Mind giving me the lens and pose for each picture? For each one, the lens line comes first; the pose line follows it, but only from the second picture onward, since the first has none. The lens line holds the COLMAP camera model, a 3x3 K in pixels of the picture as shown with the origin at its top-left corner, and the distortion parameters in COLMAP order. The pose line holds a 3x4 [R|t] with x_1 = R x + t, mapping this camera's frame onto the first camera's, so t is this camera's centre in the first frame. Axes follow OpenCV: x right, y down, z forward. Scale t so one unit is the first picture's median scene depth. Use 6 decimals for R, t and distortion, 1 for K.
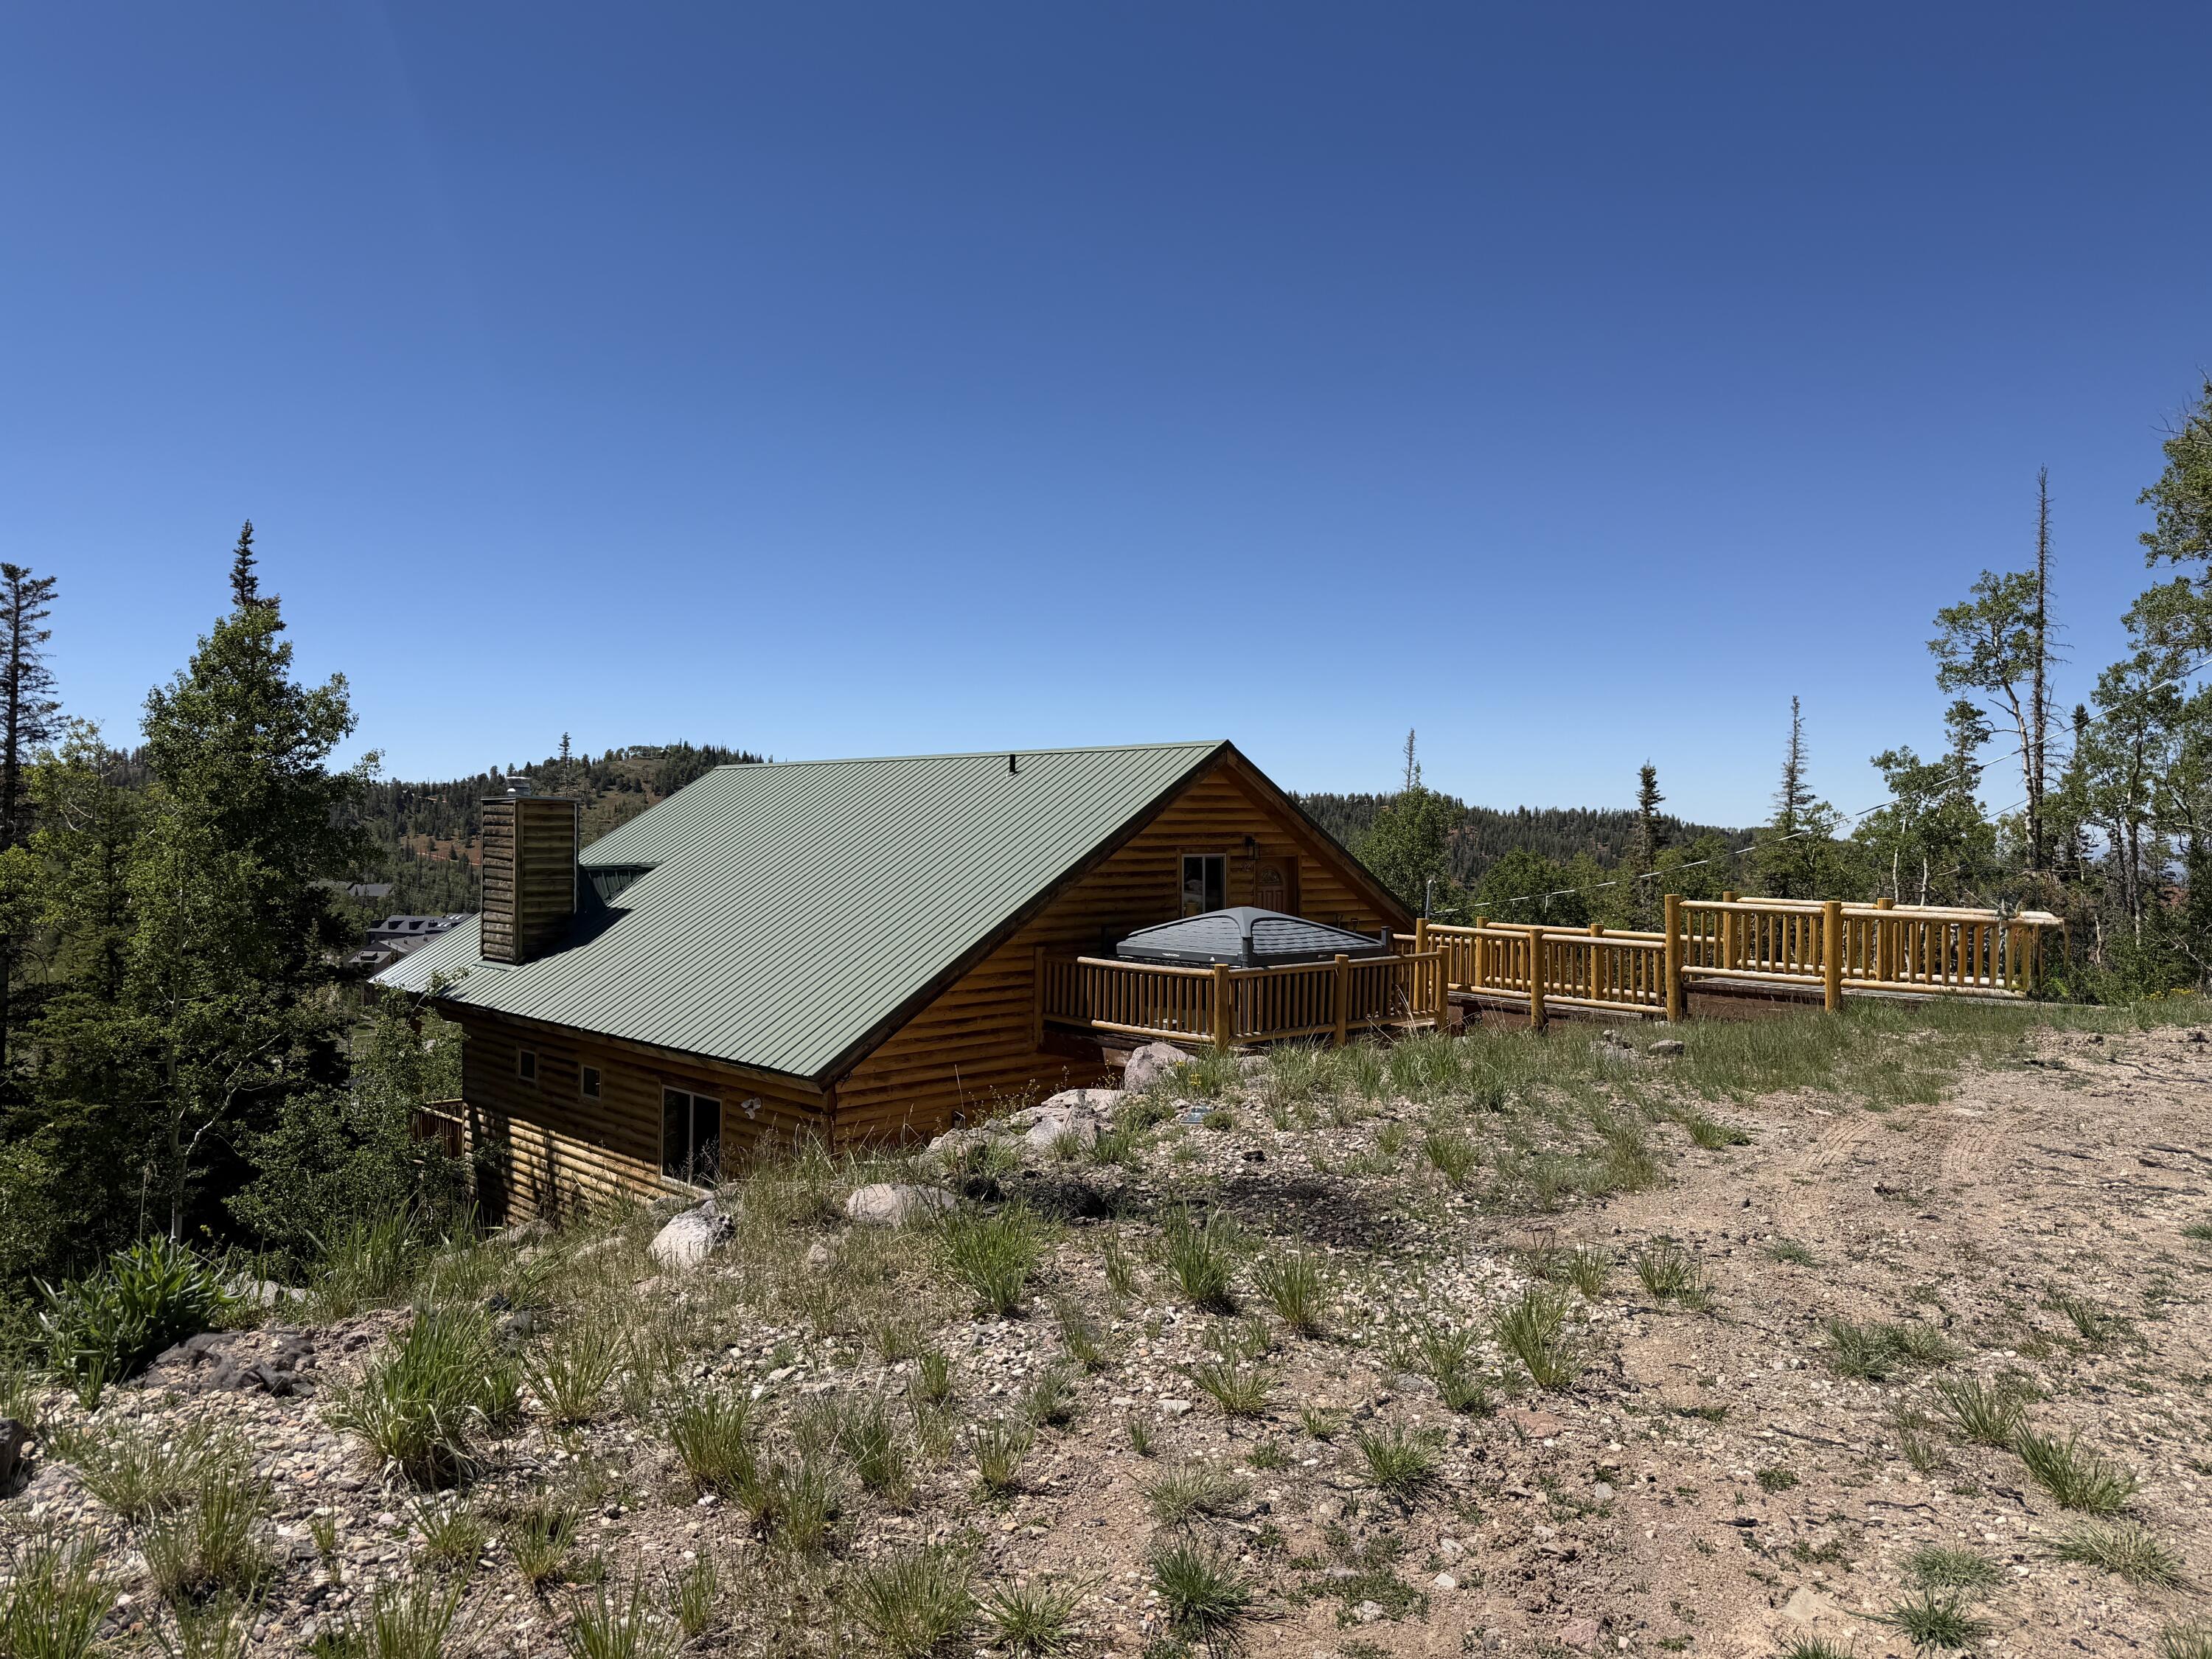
lens RADIAL K [[1583.3, 0, 1095.7], [0, 1583.3, 811.6], [0, 0, 1]] dist [0.070709, -0.003499]
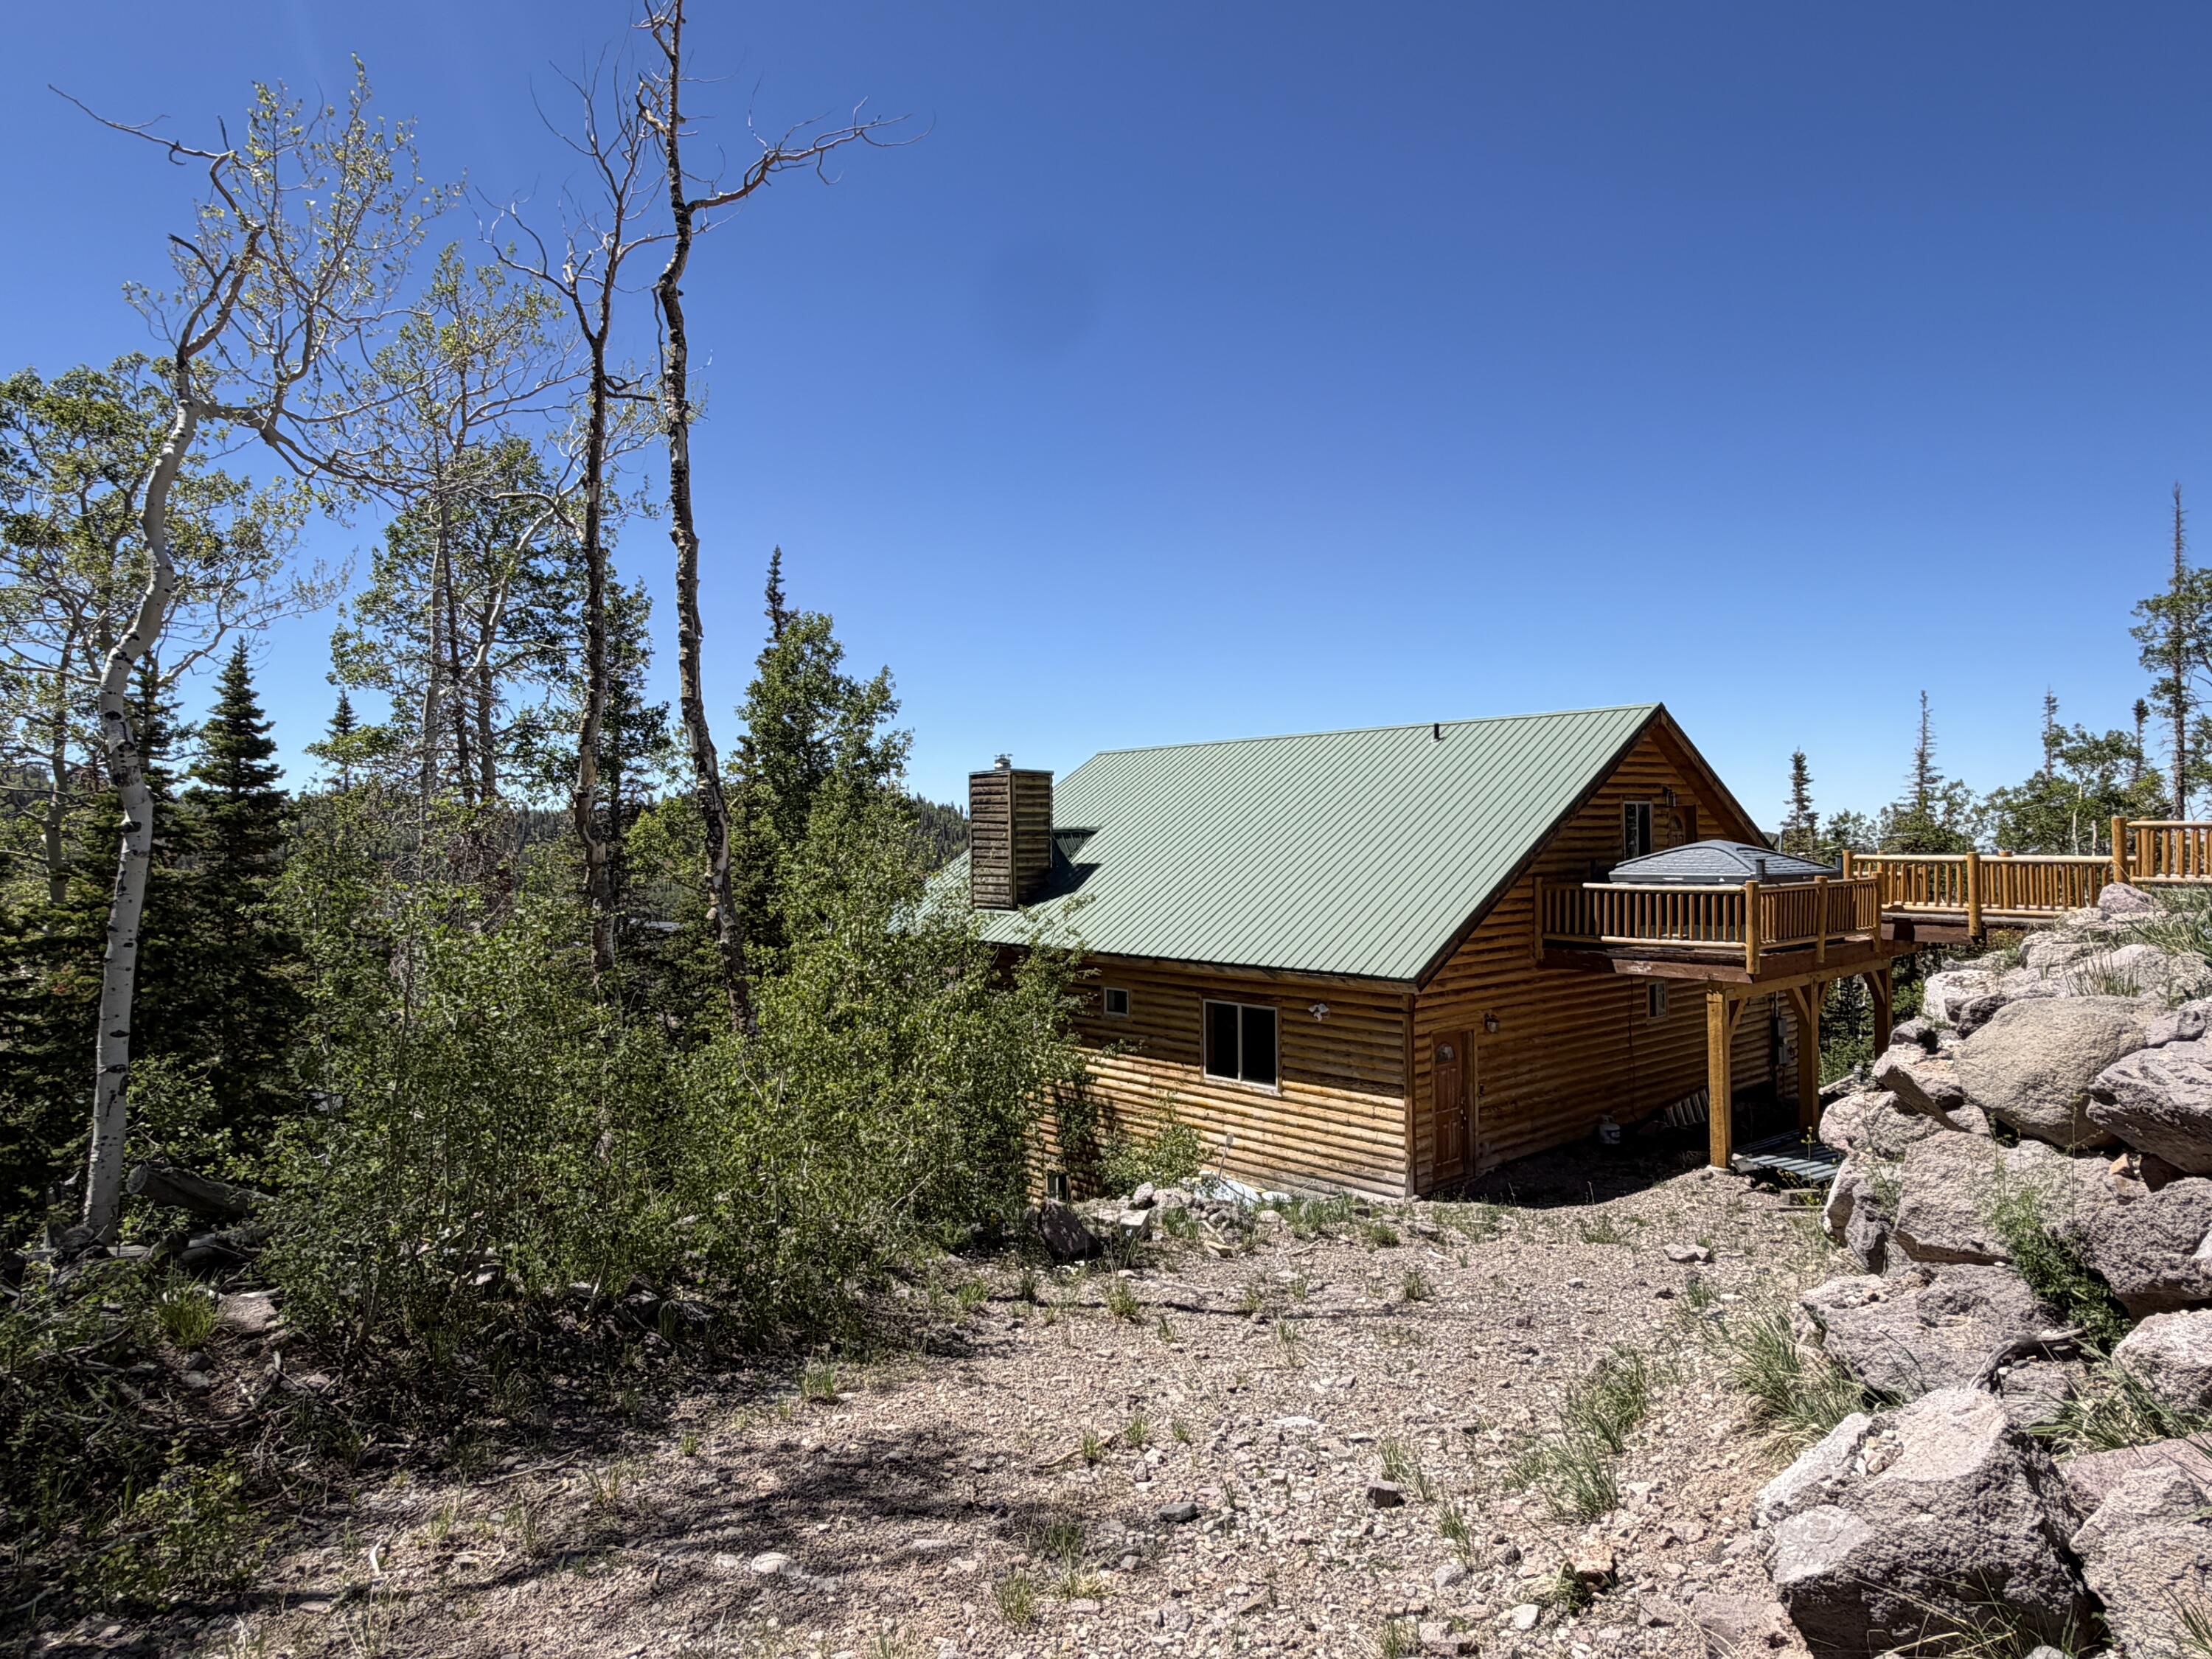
lens RADIAL K [[1375.0, 0, 1133.7], [0, 1375.0, 826.0], [0, 0, 1]] dist [0.000089, -0.002080]
pose [[0.999290, -0.015552, -0.034315, -0.272766], [0.015689, 0.999870, 0.003730, 0.035766], [0.034253, -0.004266, 0.999404, -0.023941]]
